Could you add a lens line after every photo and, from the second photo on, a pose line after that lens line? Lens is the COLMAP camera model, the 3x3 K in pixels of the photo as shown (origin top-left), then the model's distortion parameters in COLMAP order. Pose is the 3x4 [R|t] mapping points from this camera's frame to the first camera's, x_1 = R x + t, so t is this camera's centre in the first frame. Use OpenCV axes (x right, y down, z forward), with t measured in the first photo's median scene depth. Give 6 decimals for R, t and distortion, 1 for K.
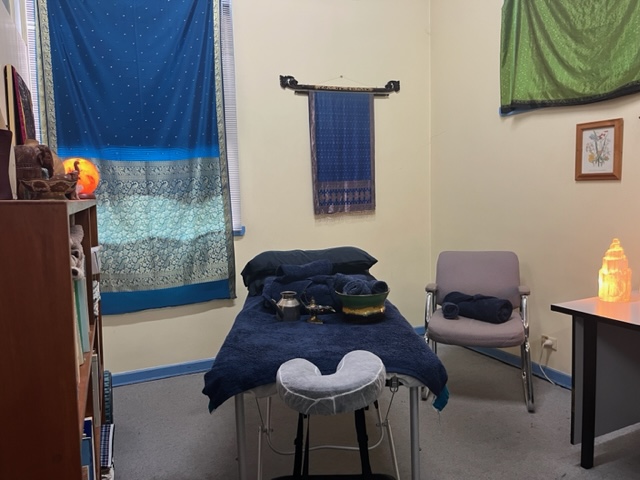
lens RADIAL K [[487.9, 0, 320.0], [0, 487.9, 240.0], [0, 0, 1]] dist [0.064119, -0.089907]
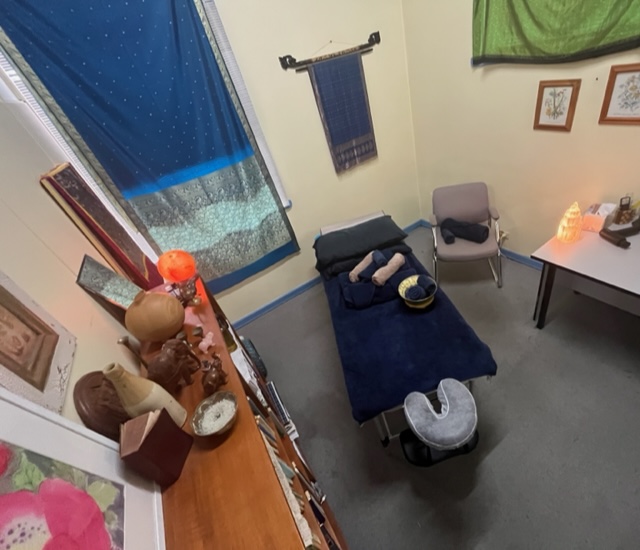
lens RADIAL K [[297.6, 0, 368.8], [0, 297.6, 274.4], [0, 0, 1]] dist [-0.000401, -0.000070]
pose [[0.965039, -0.251660, 0.073259, -0.063701], [0.181226, 0.842584, 0.507158, -0.248449], [-0.189359, -0.476151, 0.858734, 0.182205]]
